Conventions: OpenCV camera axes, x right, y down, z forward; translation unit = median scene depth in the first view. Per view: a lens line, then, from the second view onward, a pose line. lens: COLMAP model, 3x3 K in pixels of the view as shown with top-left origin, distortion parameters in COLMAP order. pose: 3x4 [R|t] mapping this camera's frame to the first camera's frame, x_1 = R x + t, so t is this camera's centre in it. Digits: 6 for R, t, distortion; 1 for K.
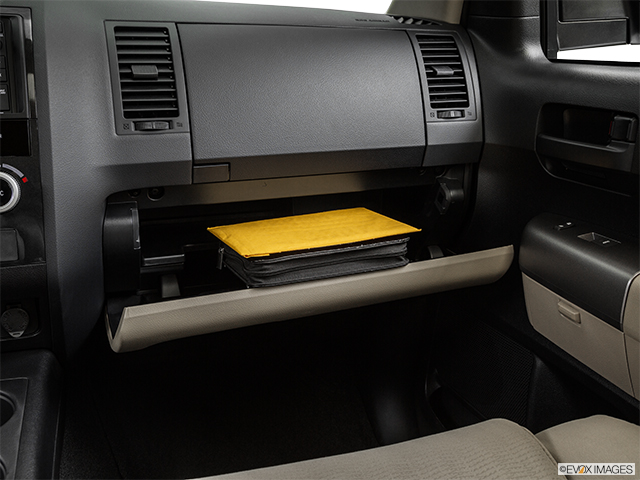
lens RADIAL K [[691.3, 0, 315.2], [0, 691.3, 240.1], [0, 0, 1]] dist [0.001777, 0.000000]
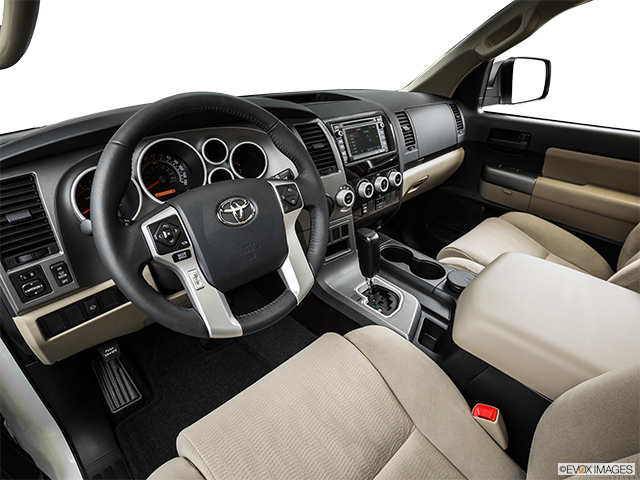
lens RADIAL K [[344.8, 0, 325.9], [0, 344.8, 238.2], [0, 0, 1]] dist [-0.054751, 0.002118]
pose [[0.910129, -0.196619, 0.364700, -1.101711], [0.113159, 0.964722, 0.237710, -0.174239], [-0.398572, -0.175078, 0.900271, -0.199928]]
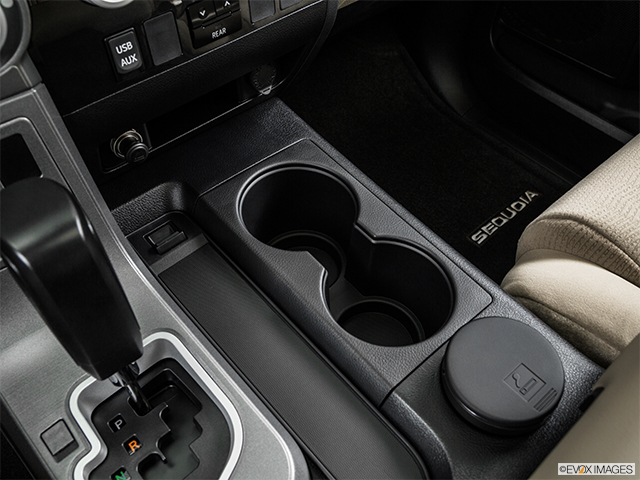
lens RADIAL K [[596.4, 0, 330.6], [0, 596.4, 244.0], [0, 0, 1]] dist [-0.055430, 0.000000]
pose [[0.928033, -0.285041, 0.239806, -0.548837], [0.101040, 0.812267, 0.574467, -0.106190], [-0.358533, -0.508895, 0.782611, 0.310358]]
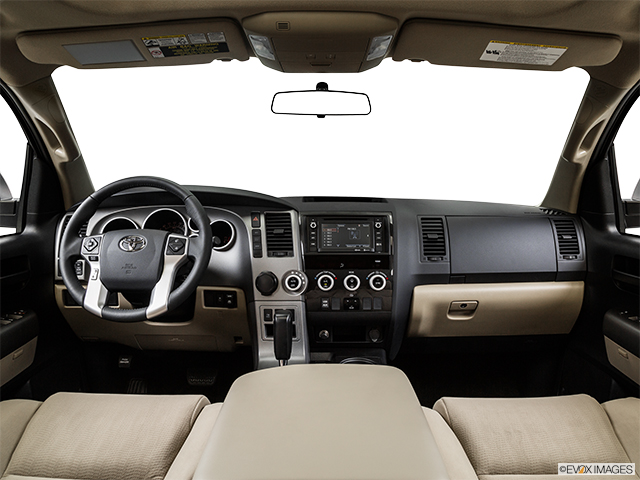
lens RADIAL K [[480.3, 0, 326.5], [0, 480.3, 238.7], [0, 0, 1]] dist [-0.112492, 0.024455]
pose [[0.942034, 0.032836, -0.333907, -0.035395], [-0.087805, 0.984643, -0.150889, 0.048878], [0.323825, 0.171461, 0.930451, -0.658621]]
